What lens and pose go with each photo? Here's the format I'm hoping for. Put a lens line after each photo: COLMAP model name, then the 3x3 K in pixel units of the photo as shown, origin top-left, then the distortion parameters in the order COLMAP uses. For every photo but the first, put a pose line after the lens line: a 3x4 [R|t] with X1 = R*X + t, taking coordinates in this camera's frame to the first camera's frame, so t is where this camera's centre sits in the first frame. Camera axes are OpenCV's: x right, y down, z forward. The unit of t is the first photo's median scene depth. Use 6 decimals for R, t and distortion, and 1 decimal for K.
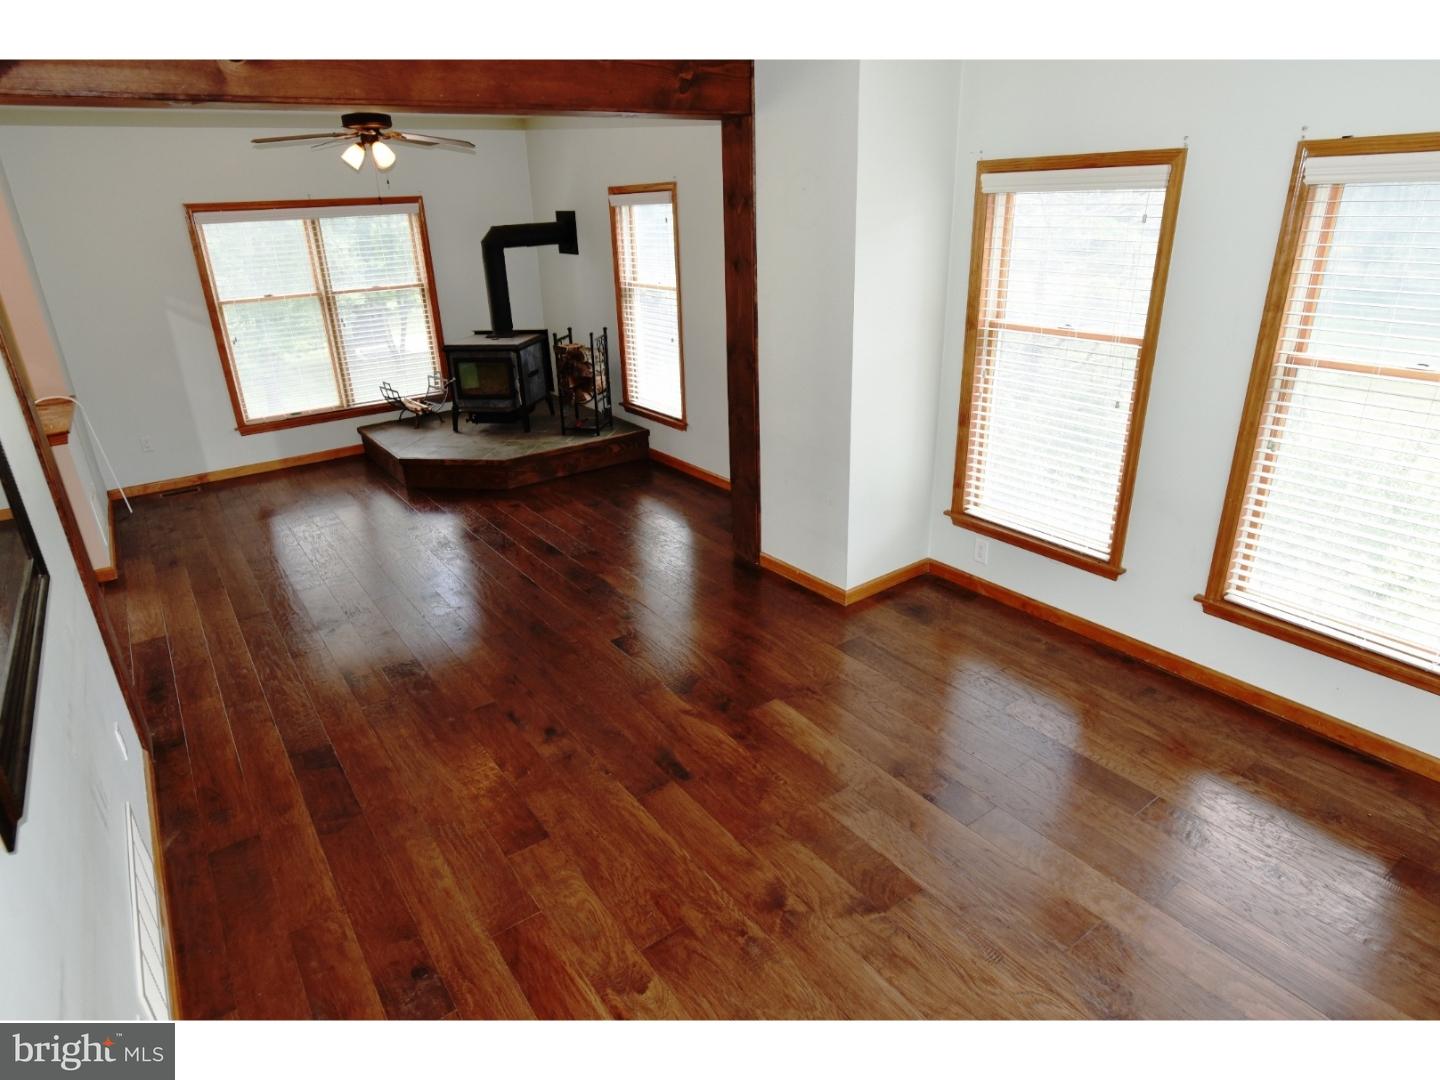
lens RADIAL K [[825.2, 0, 713.3], [0, 825.2, 540.7], [0, 0, 1]] dist [-0.050747, 0.024533]
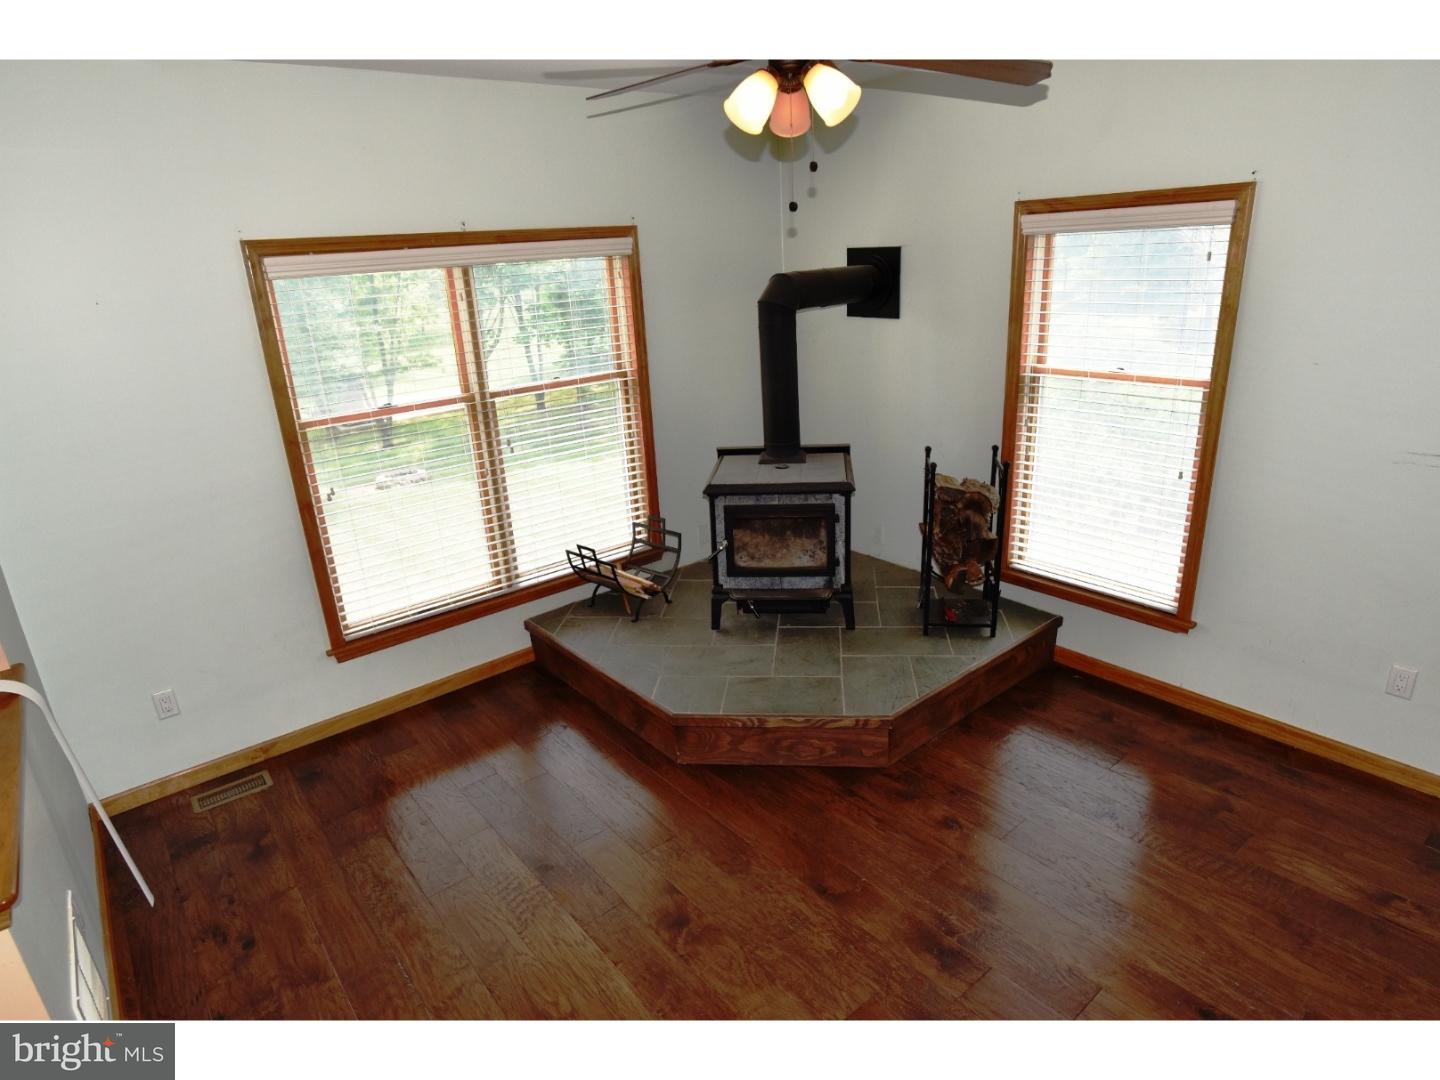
lens RADIAL K [[805.7, 0, 719.8], [0, 805.7, 538.7], [0, 0, 1]] dist [-0.036833, -0.000229]
pose [[0.998053, -0.041870, 0.046237, -0.322417], [0.044198, 0.997744, -0.050528, -0.161396], [-0.044017, 0.052473, 0.997652, 0.418960]]
